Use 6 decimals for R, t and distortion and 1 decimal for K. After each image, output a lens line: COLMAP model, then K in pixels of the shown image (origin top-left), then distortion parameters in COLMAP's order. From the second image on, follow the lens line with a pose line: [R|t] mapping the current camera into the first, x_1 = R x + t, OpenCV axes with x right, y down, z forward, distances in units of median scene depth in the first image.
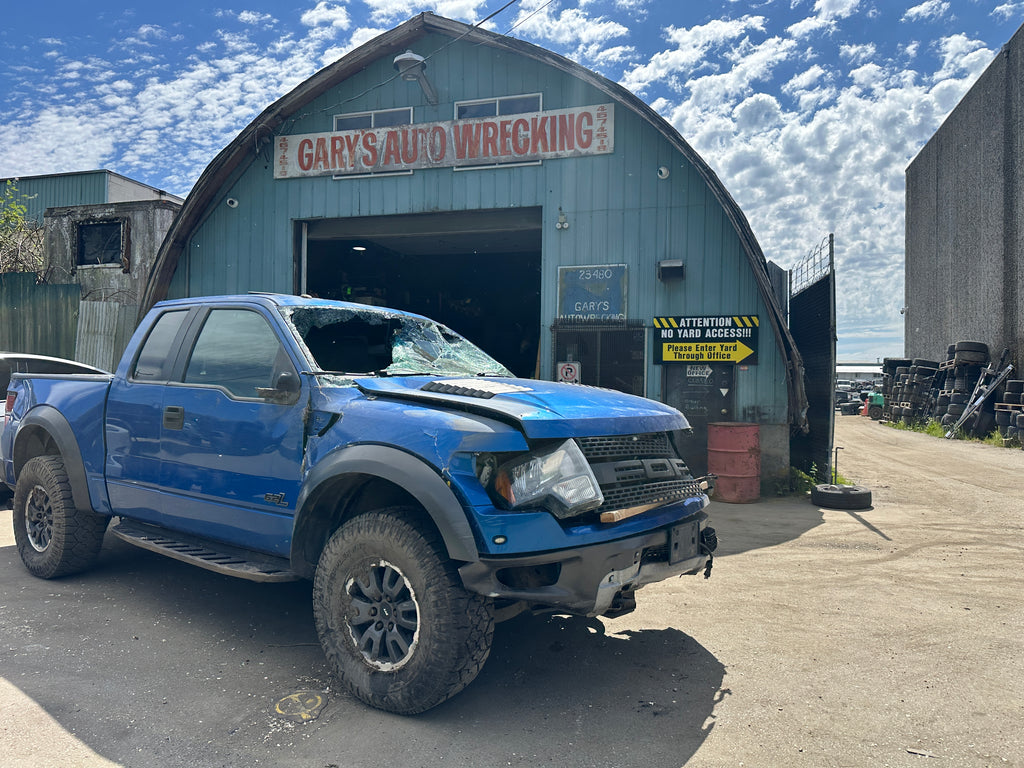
lens RADIAL K [[715.9, 0, 516.5], [0, 715.9, 382.9], [0, 0, 1]] dist [0.053834, -0.073620]
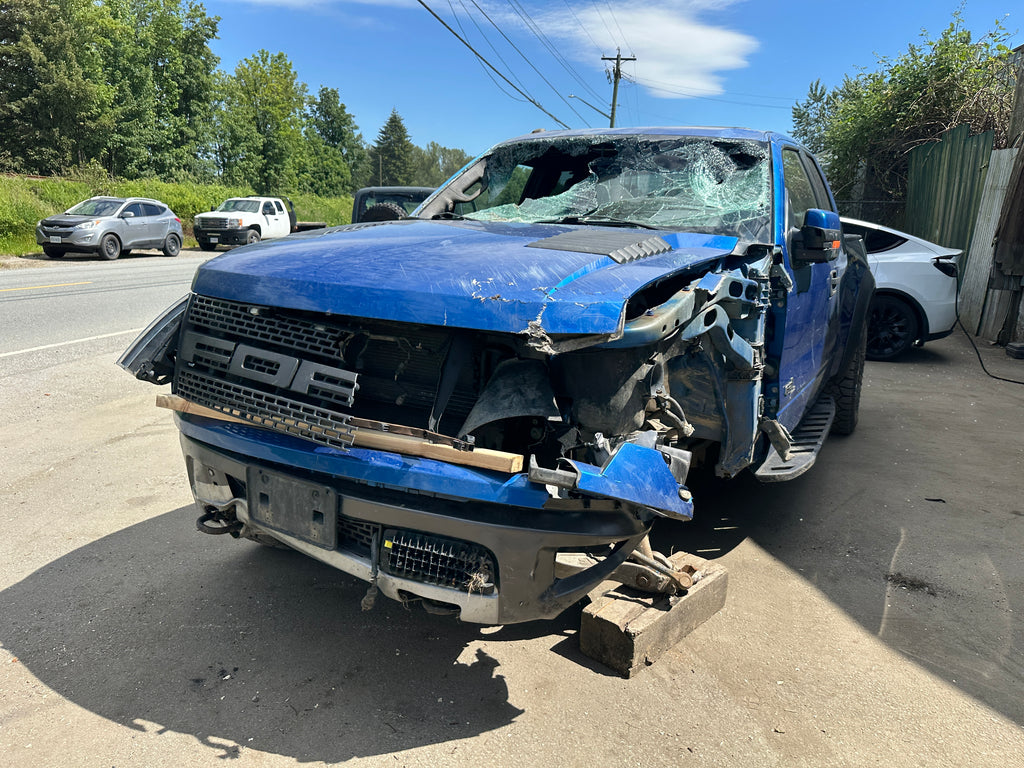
lens RADIAL K [[719.1, 0, 505.2], [0, 719.1, 394.5], [0, 0, 1]] dist [0.046814, -0.040212]
pose [[0.080895, 0.217964, -0.972598, 0.296616], [-0.013317, 0.975946, 0.217607, 0.002960], [0.996634, -0.004651, 0.081851, 0.424202]]
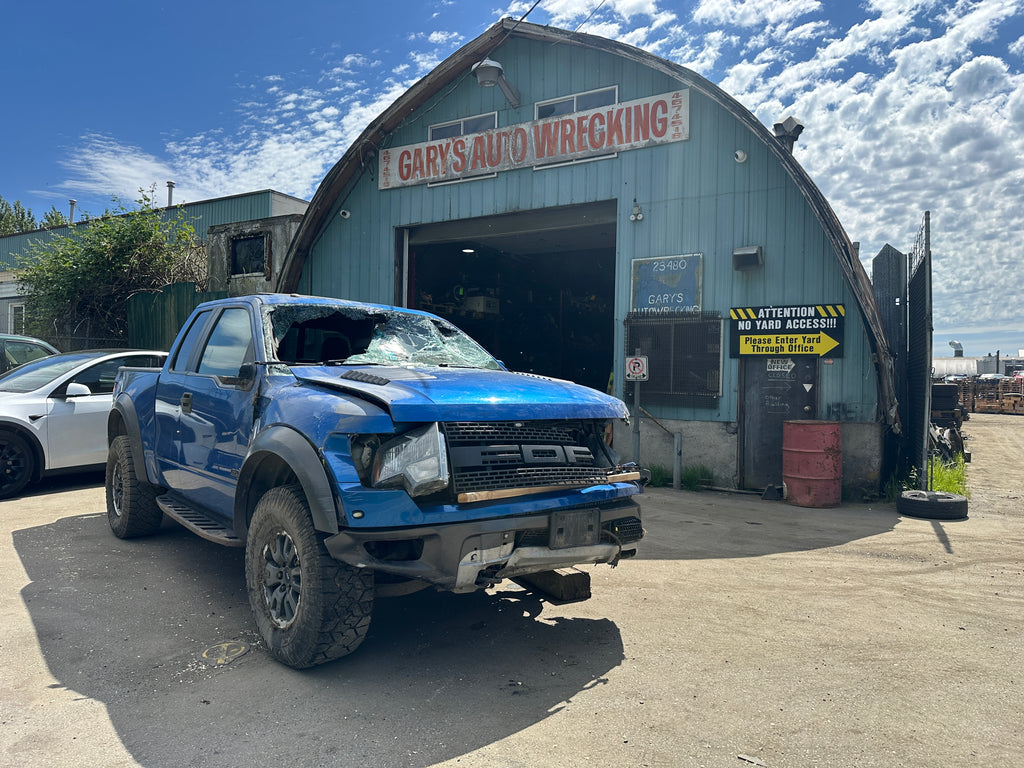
lens RADIAL K [[718.4, 0, 510.6], [0, 718.4, 378.8], [0, 0, 1]] dist [0.031569, -0.042630]
pose [[0.968108, 0.002306, -0.250521, 0.149650], [-0.003191, 0.999990, -0.003127, 0.005725], [0.250512, 0.003827, 0.968106, 0.002460]]
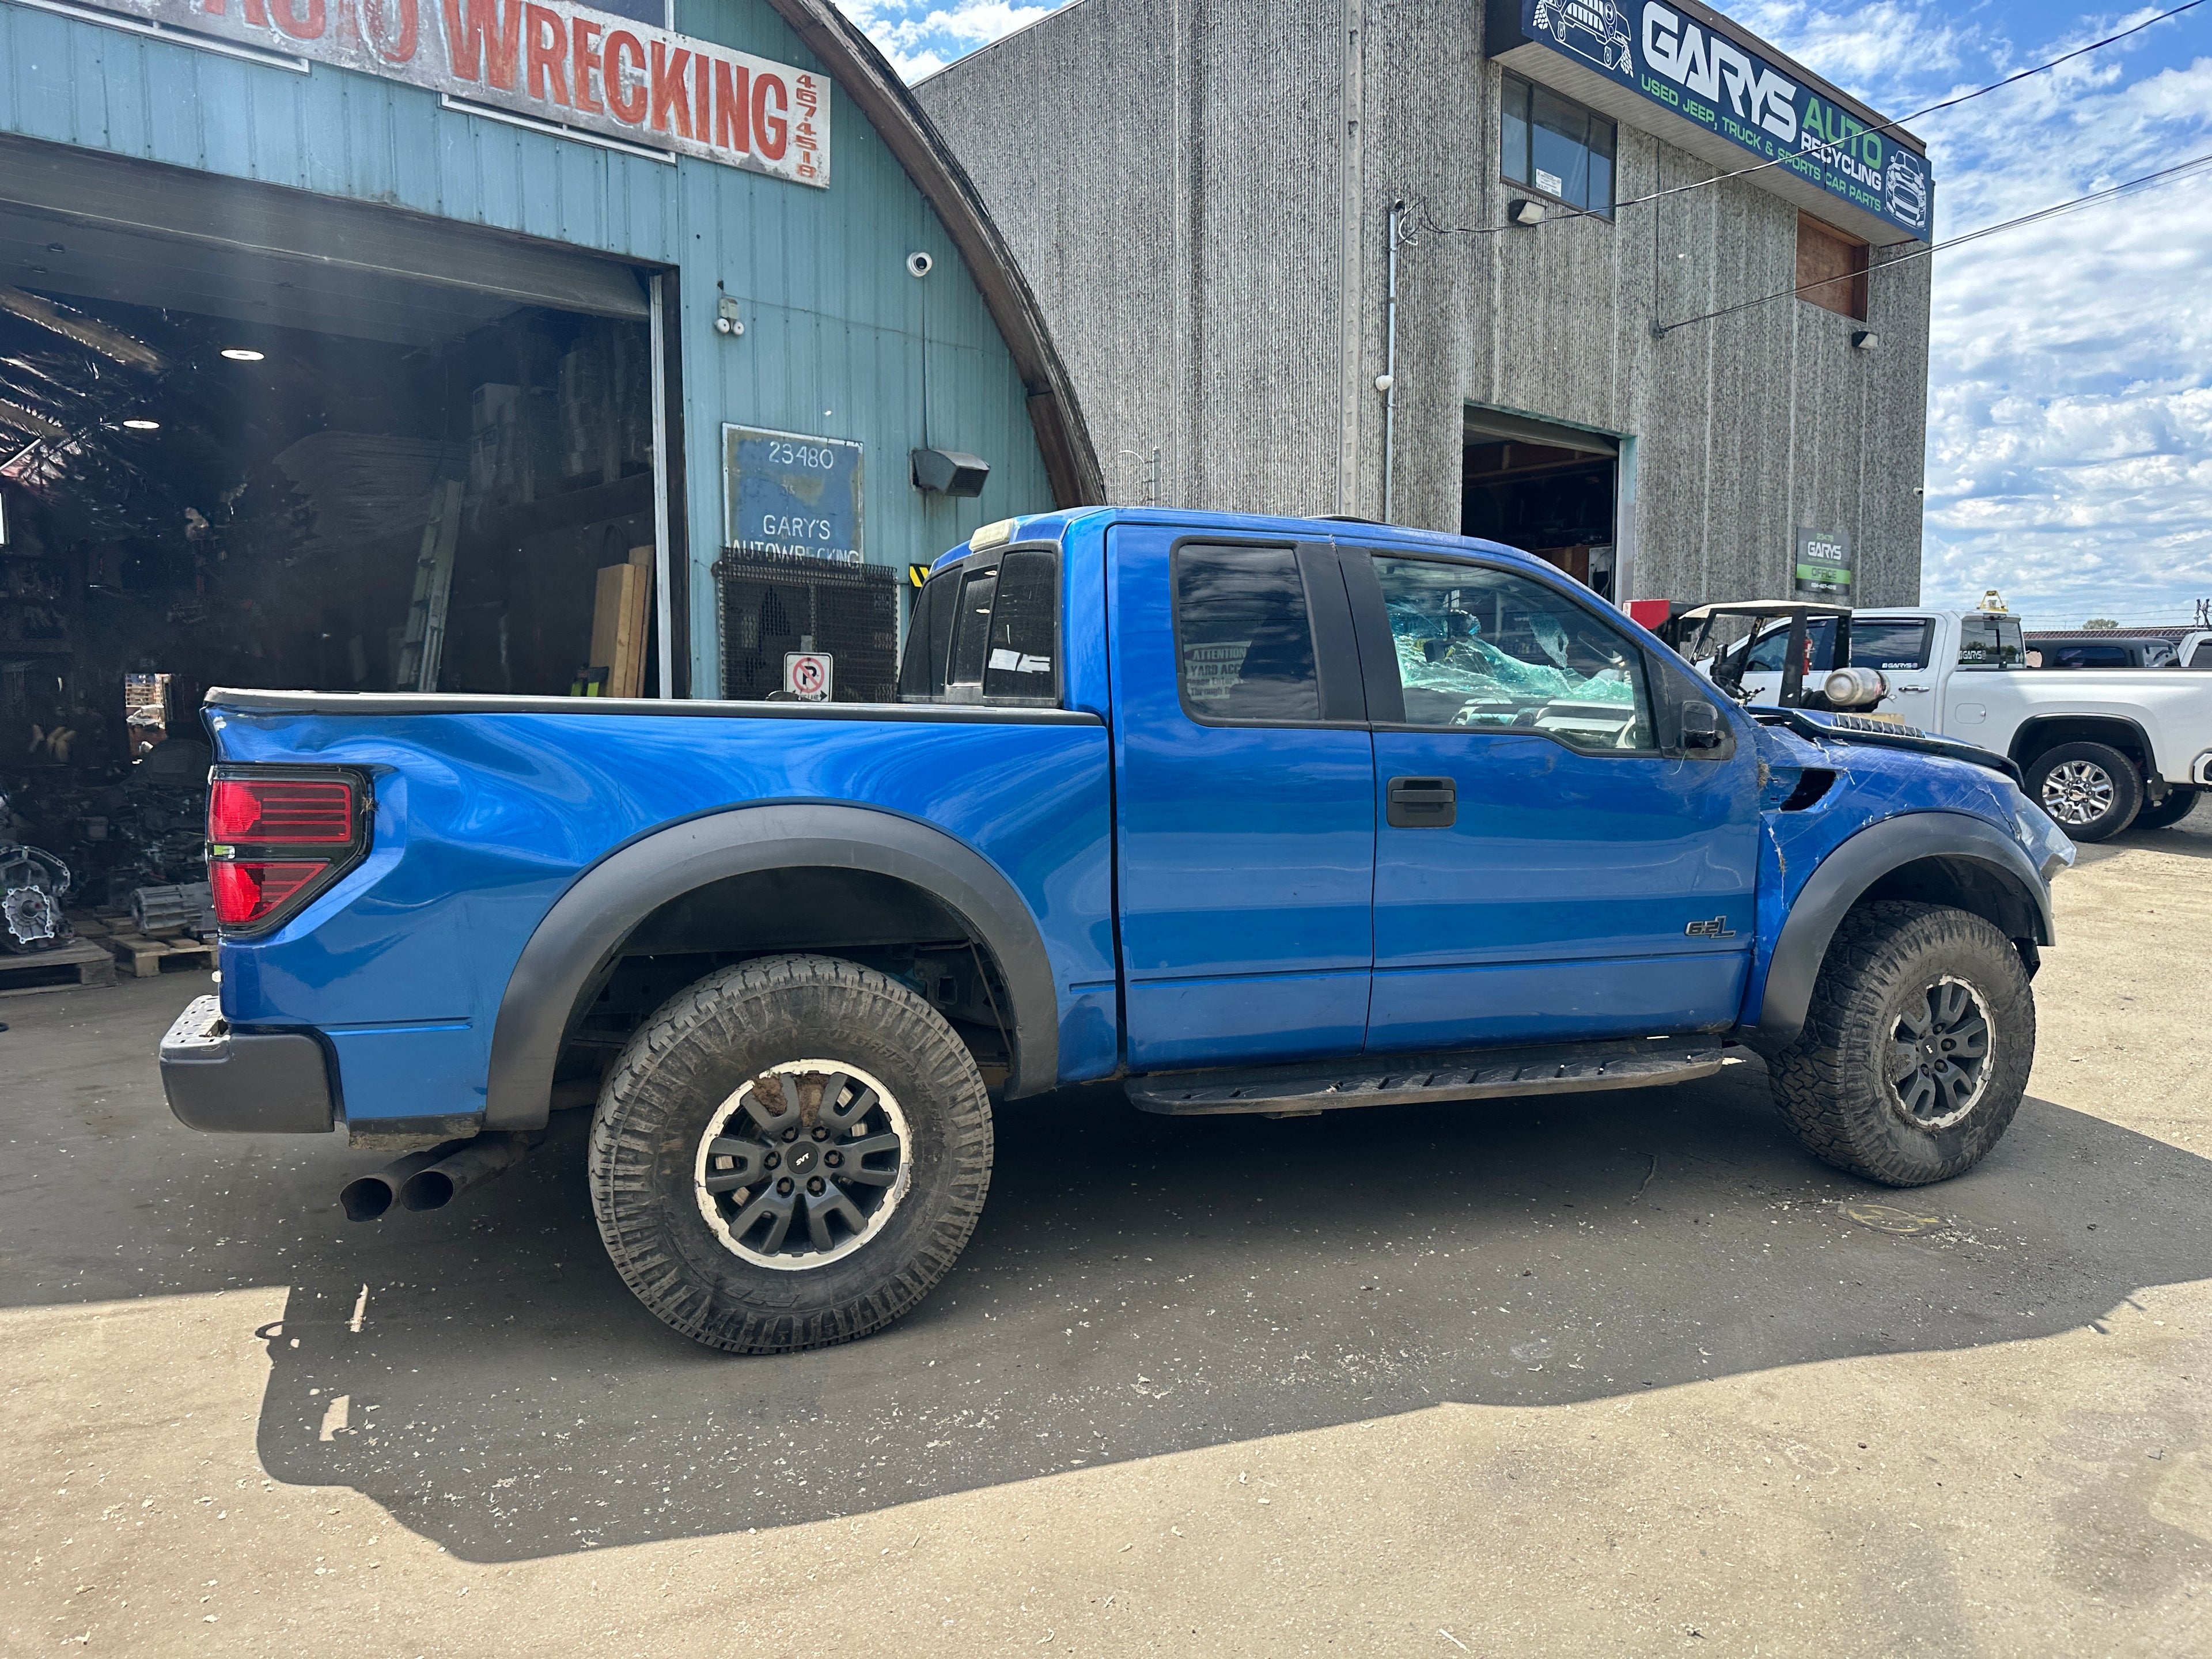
lens RADIAL K [[1567.4, 0, 1118.1], [0, 1567.4, 837.8], [0, 0, 1]] dist [0.003369, -0.009512]
pose [[0.532133, -0.081048, 0.842773, -0.648493], [-0.004506, 0.995123, 0.098544, -0.011153], [-0.846649, -0.056235, 0.529172, 0.303988]]
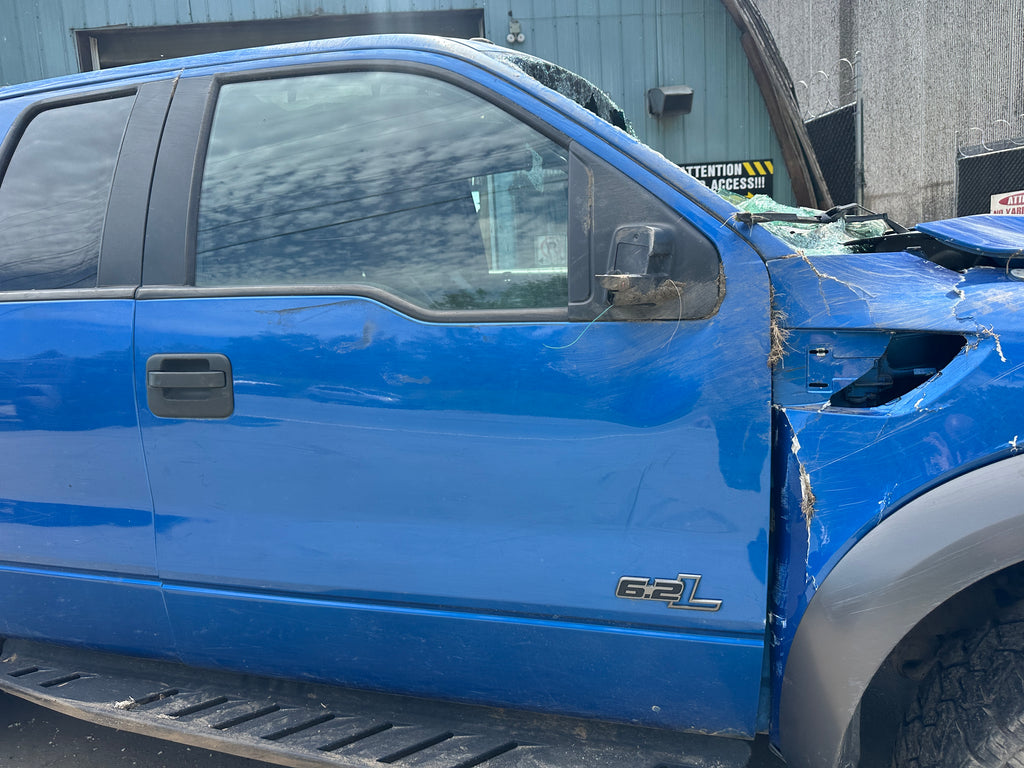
lens RADIAL K [[733.2, 0, 512.4], [0, 733.2, 382.7], [0, 0, 1]] dist [-0.007959, -0.004536]
pose [[0.947510, -0.115686, 0.298063, -0.201813], [0.069763, 0.984588, 0.160374, -0.000448], [-0.312022, -0.131163, 0.940978, 0.285977]]
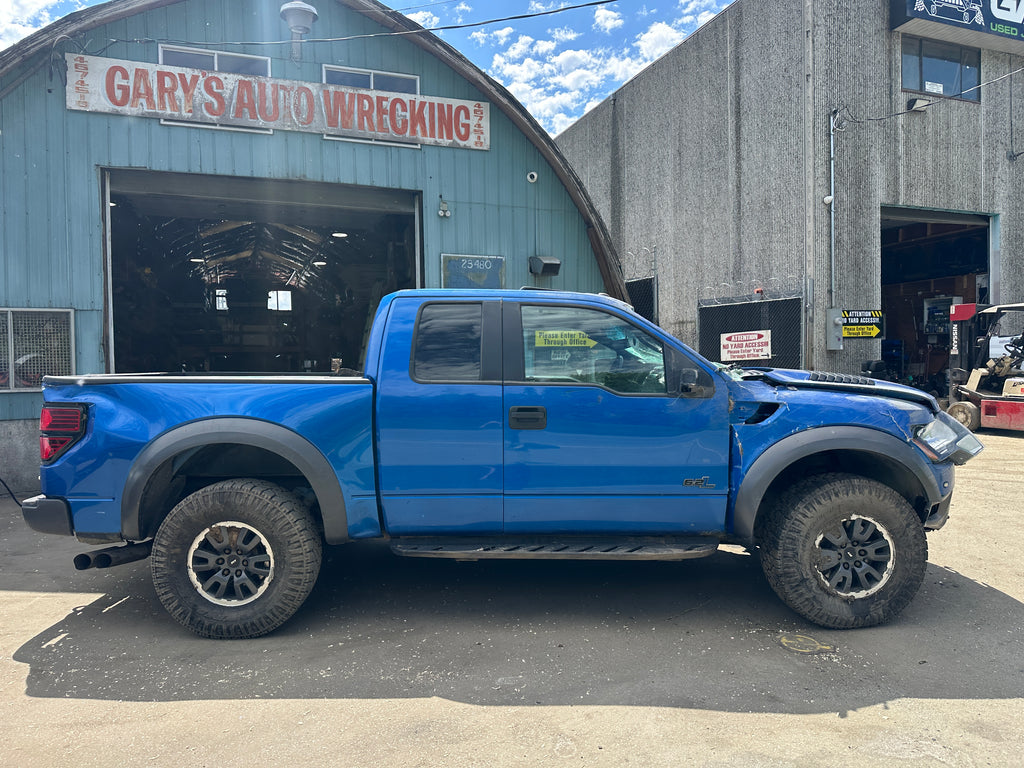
lens RADIAL K [[723.6, 0, 517.1], [0, 723.6, 386.7], [0, 0, 1]] dist [0.021847, -0.032742]
pose [[0.801602, -0.040830, 0.596462, -0.493968], [0.018537, 0.998883, 0.043465, -0.016820], [-0.597570, -0.023785, 0.801464, 0.112441]]
